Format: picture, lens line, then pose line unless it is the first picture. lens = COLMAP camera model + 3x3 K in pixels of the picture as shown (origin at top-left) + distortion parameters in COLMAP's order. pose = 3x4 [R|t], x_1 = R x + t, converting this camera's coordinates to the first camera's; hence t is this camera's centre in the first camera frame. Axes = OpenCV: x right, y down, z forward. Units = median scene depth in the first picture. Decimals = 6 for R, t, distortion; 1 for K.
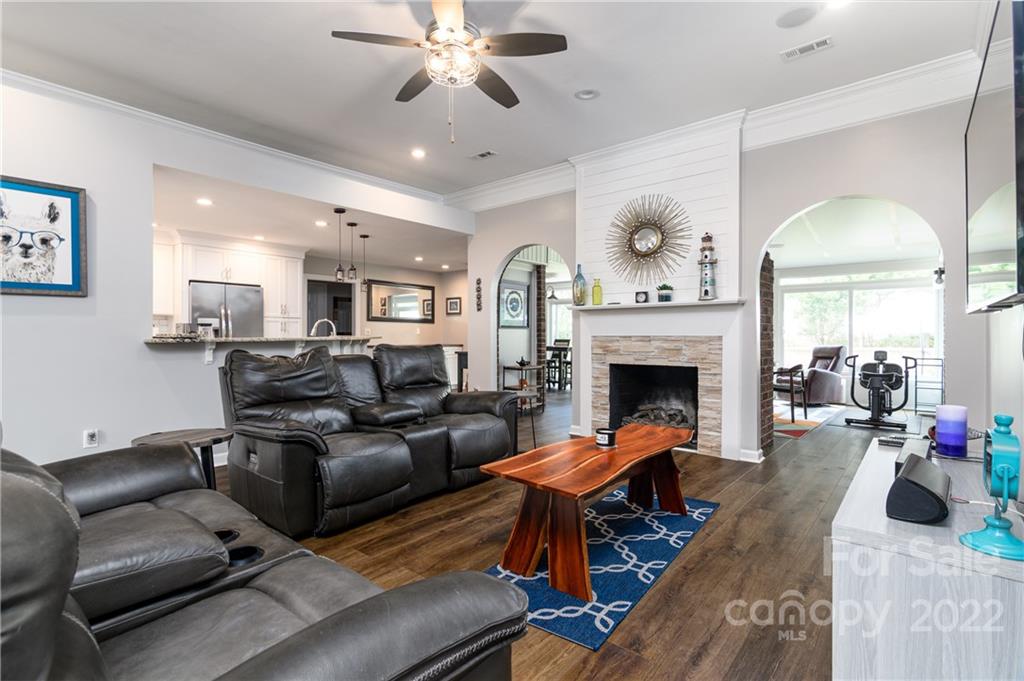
lens RADIAL K [[497.2, 0, 518.2], [0, 497.2, 339.7], [0, 0, 1]] dist [-0.001681, 0.002025]
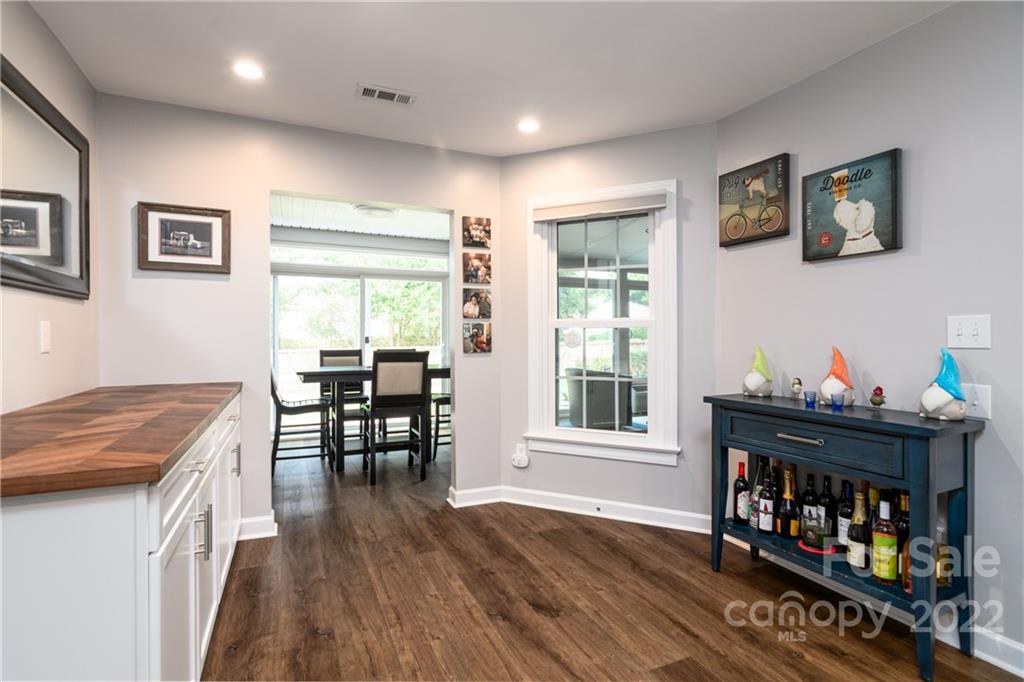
lens RADIAL K [[497.2, 0, 514.6], [0, 497.2, 338.2], [0, 0, 1]] dist [-0.001681, 0.002025]
pose [[0.432821, -0.008043, 0.901444, -0.457013], [0.007869, 0.999956, 0.005144, -0.023792], [-0.901446, 0.004867, 0.432865, 1.146043]]
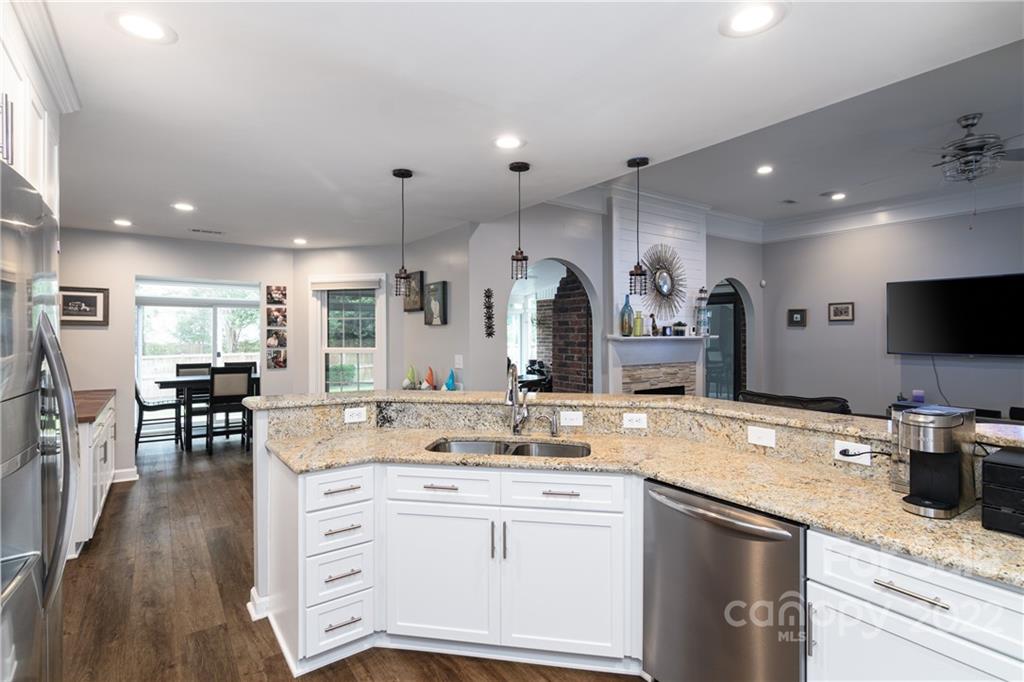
lens RADIAL K [[497.2, 0, 514.4], [0, 497.2, 333.1], [0, 0, 1]] dist [-0.001681, 0.002025]
pose [[0.248142, 0.002092, 0.968721, -0.733916], [0.008902, 0.999951, -0.004440, -0.059119], [-0.968683, 0.009725, 0.248111, 0.796134]]
